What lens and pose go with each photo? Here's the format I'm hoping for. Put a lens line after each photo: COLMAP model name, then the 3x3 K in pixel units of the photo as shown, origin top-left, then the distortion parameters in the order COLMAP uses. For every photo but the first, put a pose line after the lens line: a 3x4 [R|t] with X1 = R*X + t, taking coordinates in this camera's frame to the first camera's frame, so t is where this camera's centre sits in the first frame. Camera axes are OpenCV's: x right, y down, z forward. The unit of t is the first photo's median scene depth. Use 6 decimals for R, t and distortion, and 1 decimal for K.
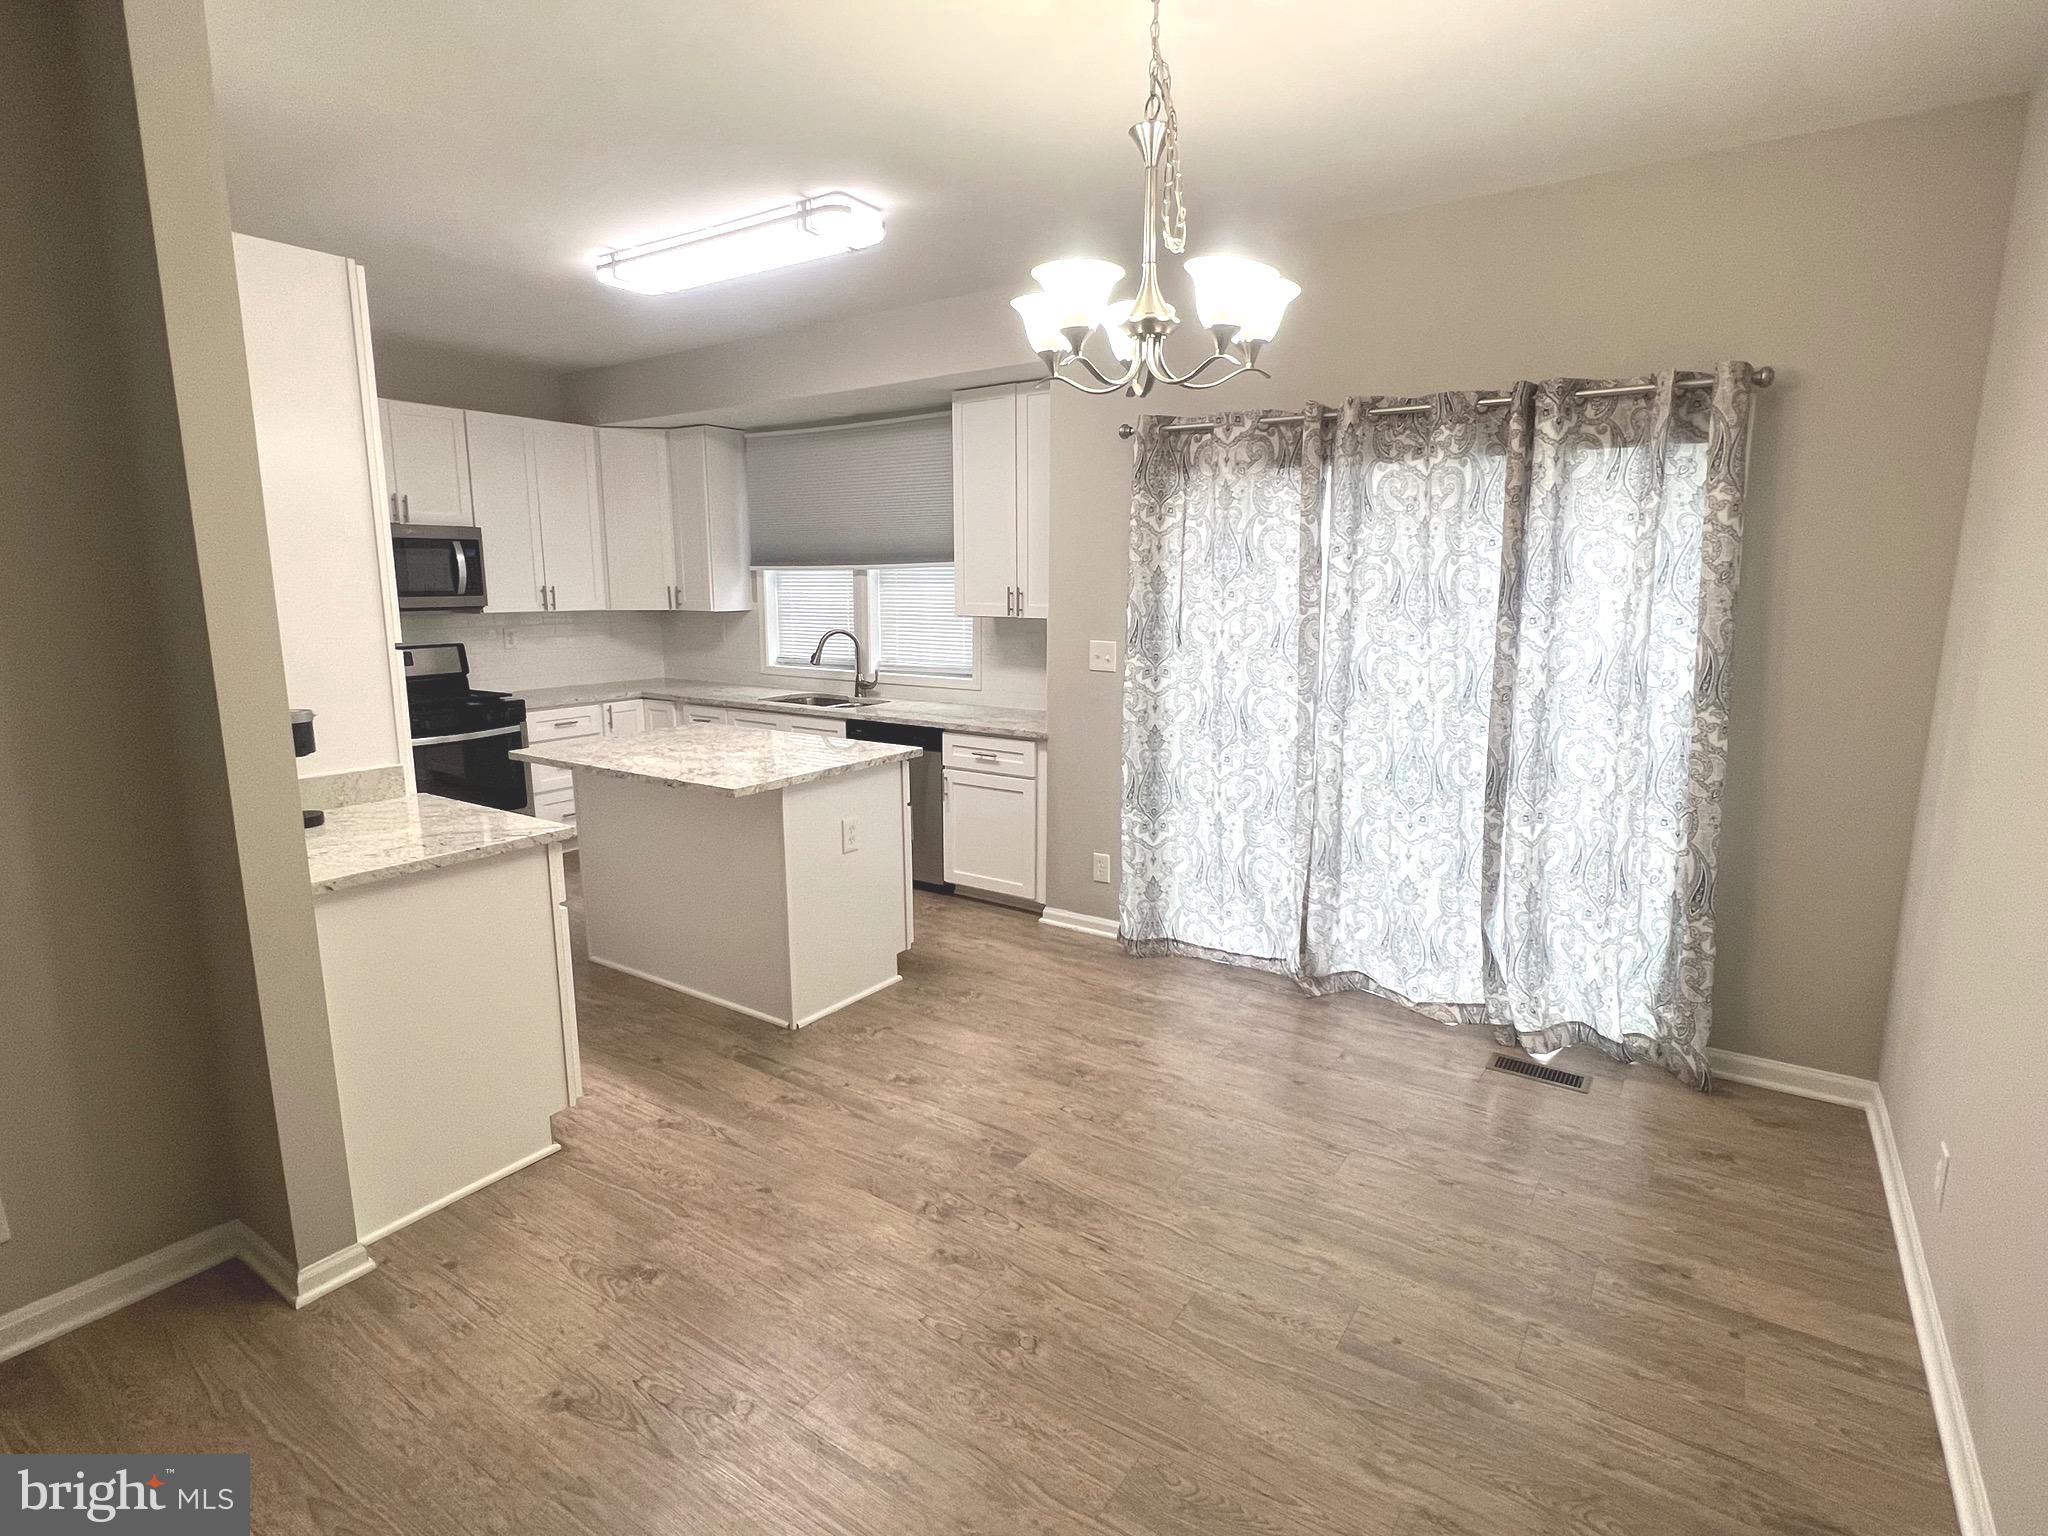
lens RADIAL K [[1038.9, 0, 1024.0], [0, 1038.9, 768.0], [0, 0, 1]] dist [0.000176, -0.000084]
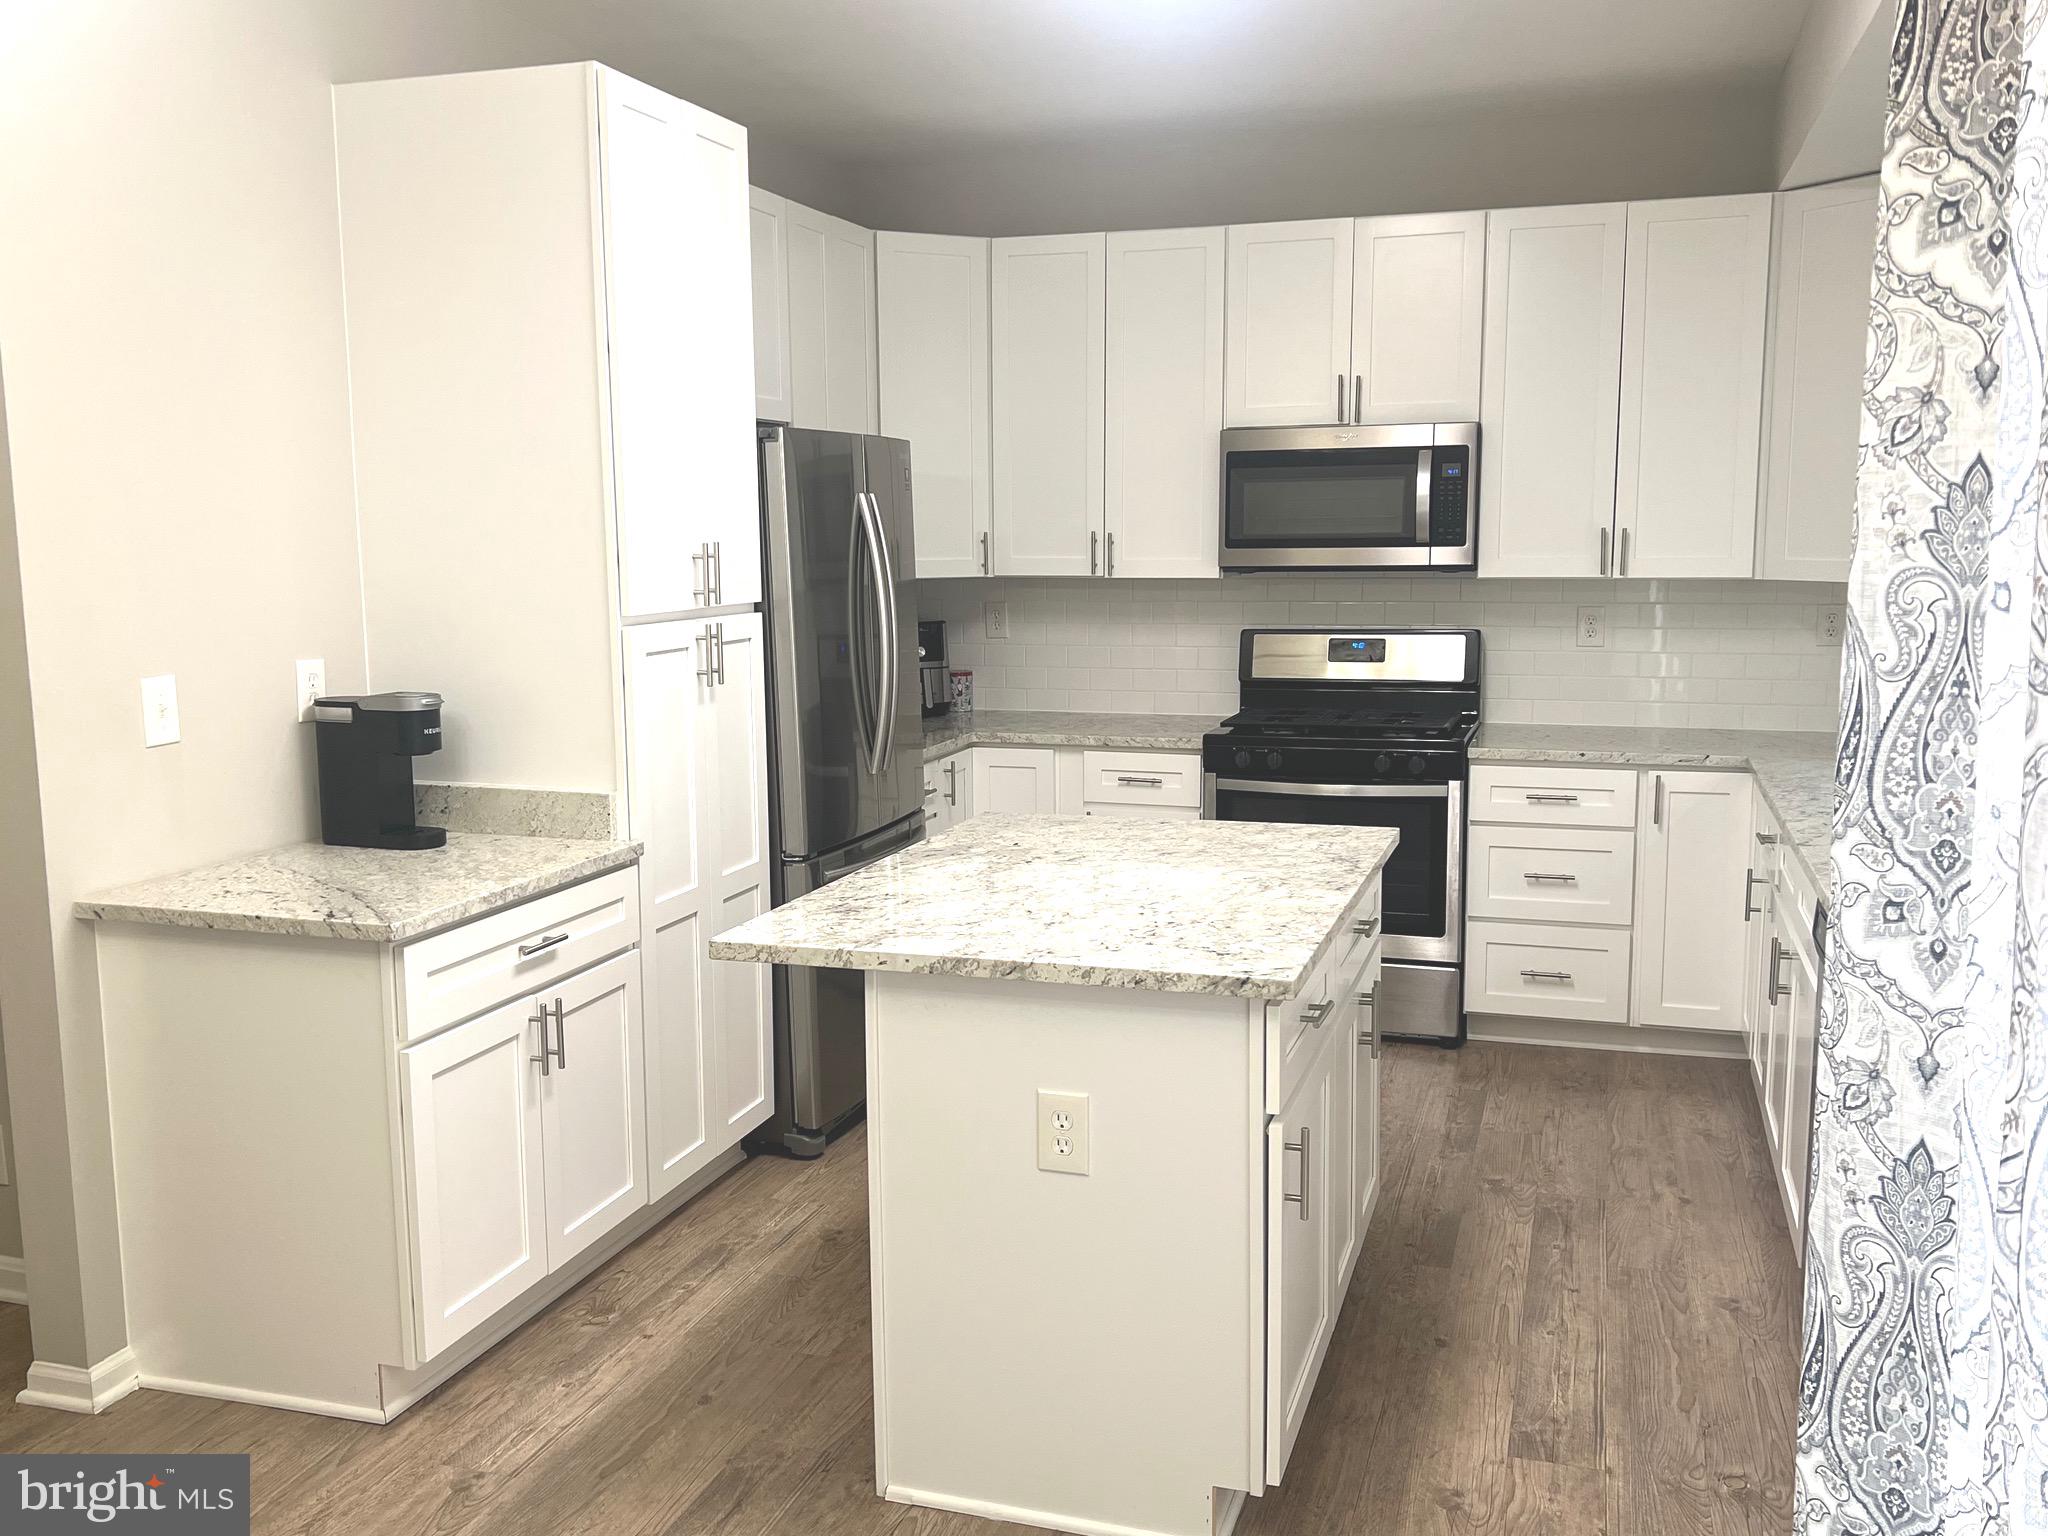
lens RADIAL K [[1797.1, 0, 1024.0], [0, 1797.1, 768.0], [0, 0, 1]] dist [0.004865, 0.008678]
pose [[0.279520, 0.129661, -0.951345, 0.342323], [-0.164058, 0.982718, 0.085734, -0.095729], [0.946020, 0.132111, 0.295962, 0.523299]]
